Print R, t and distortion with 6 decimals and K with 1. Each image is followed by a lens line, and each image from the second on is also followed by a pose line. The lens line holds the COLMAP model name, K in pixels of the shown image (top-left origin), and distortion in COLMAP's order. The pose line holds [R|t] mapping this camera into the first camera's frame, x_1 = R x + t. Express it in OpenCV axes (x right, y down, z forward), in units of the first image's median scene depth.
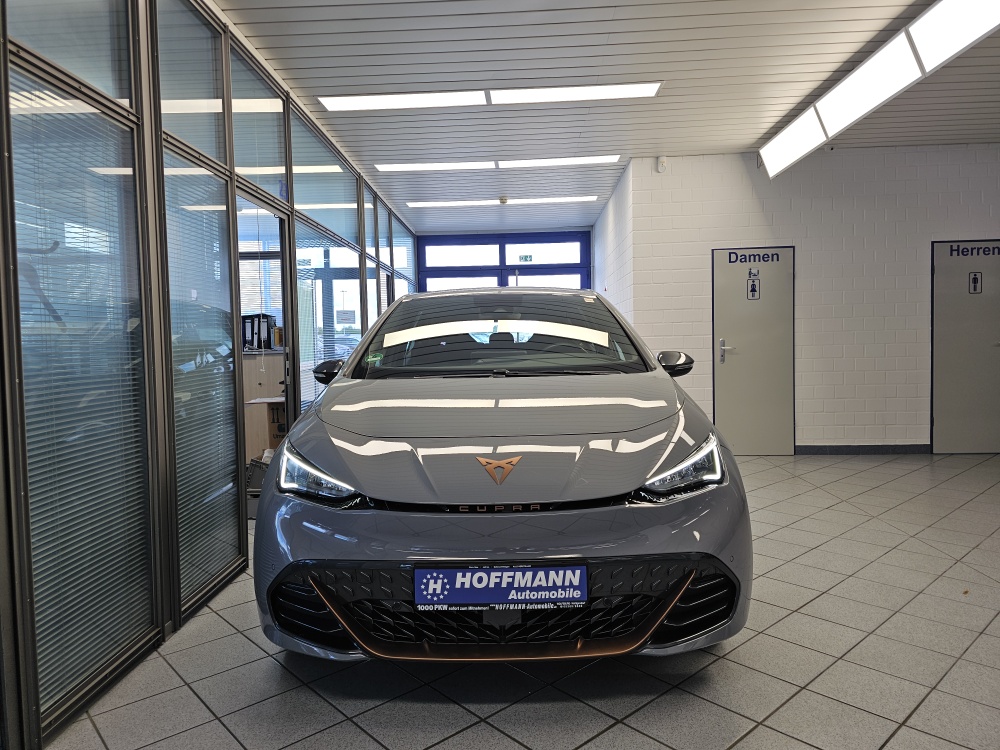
lens RADIAL K [[674.1, 0, 499.0], [0, 674.1, 368.4], [0, 0, 1]] dist [0.056696, -0.058042]
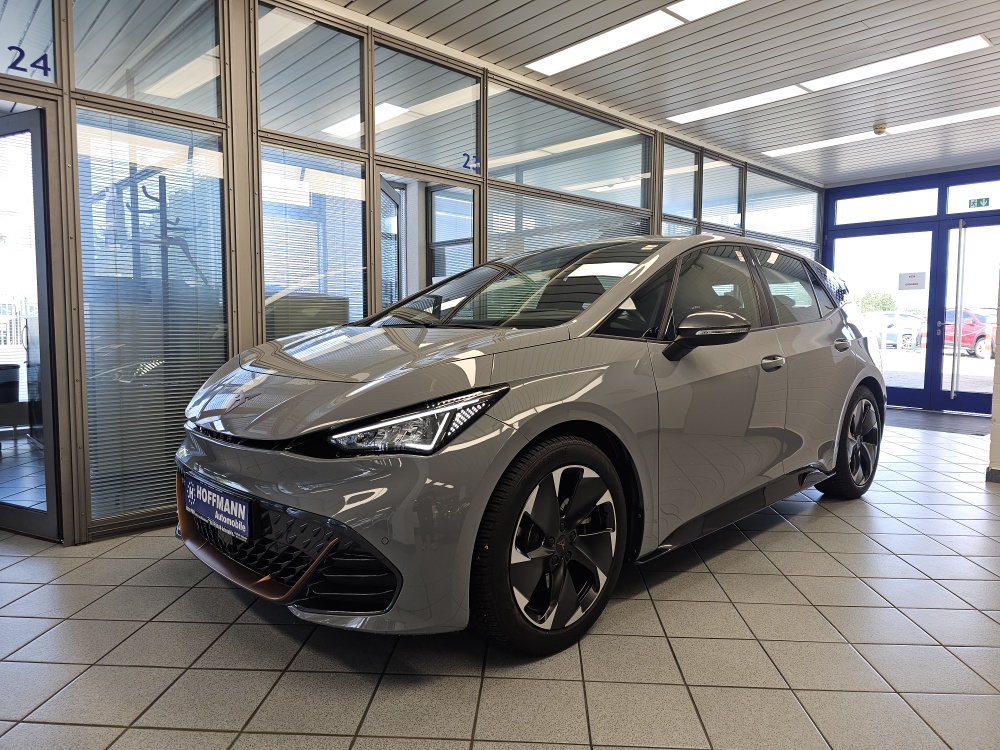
lens RADIAL K [[674.1, 0, 498.7], [0, 674.1, 371.9], [0, 0, 1]] dist [0.056696, -0.058042]
pose [[0.699433, 0.076406, -0.710603, 0.878286], [-0.051299, 0.997072, 0.056715, 0.016450], [0.712855, -0.003216, 0.701304, 0.448850]]
